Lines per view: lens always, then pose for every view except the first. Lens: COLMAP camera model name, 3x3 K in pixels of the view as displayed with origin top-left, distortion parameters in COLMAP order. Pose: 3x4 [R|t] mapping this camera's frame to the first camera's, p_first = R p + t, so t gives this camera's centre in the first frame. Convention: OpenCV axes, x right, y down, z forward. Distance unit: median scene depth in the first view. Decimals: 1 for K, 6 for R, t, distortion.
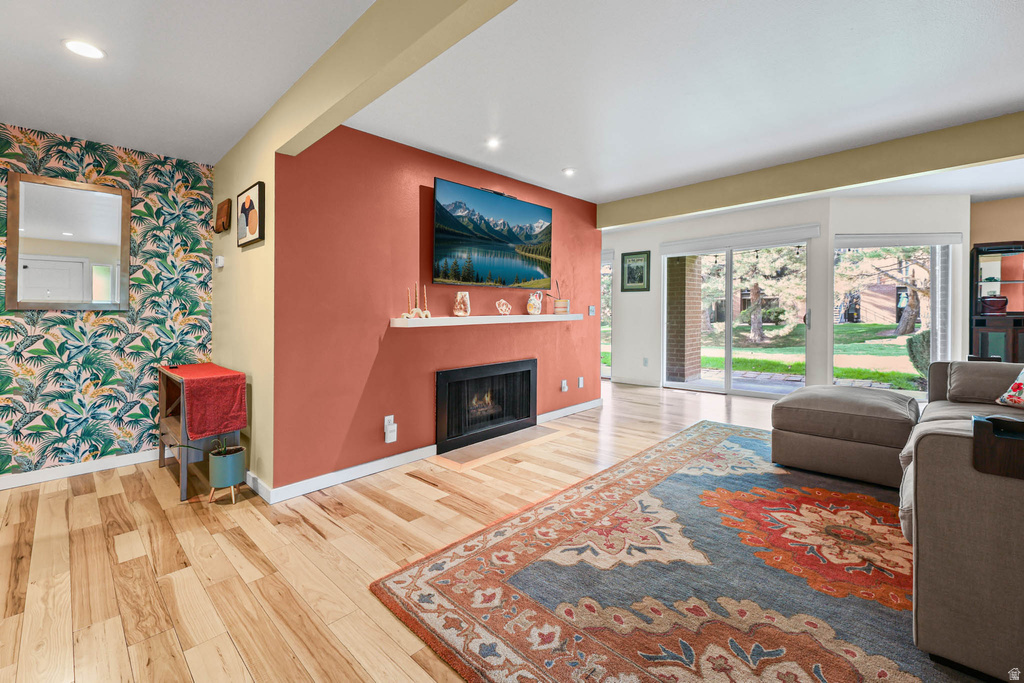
lens RADIAL K [[428.2, 0, 508.1], [0, 428.2, 331.0], [0, 0, 1]] dist [0.001513, -0.001502]
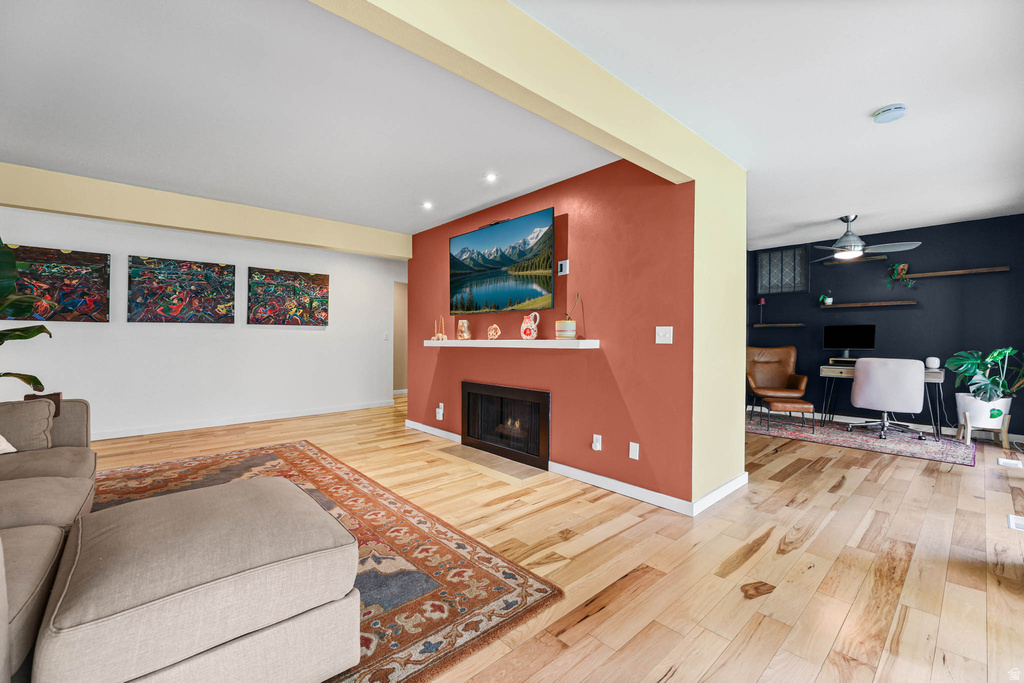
lens RADIAL K [[428.2, 0, 513.4], [0, 428.2, 340.0], [0, 0, 1]] dist [0.001513, -0.001502]
pose [[-0.056678, 0.022198, -0.998146, 1.050748], [-0.035893, 0.999061, 0.024256, -0.063633], [0.997747, 0.037202, -0.055828, 1.137785]]
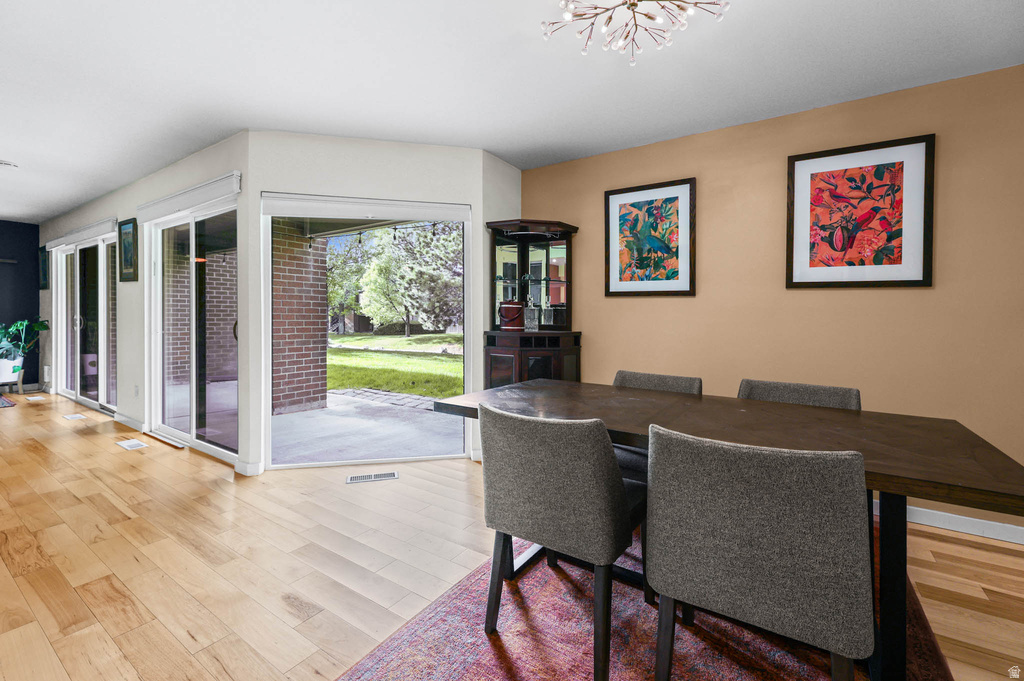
lens RADIAL K [[428.2, 0, 512.9], [0, 428.2, 302.6], [0, 0, 1]] dist [0.001513, -0.001502]
pose [[0.980596, 0.021868, 0.194818, 1.320617], [-0.010553, 0.998206, -0.058929, -0.054847], [-0.195757, 0.055729, 0.979068, 0.457476]]
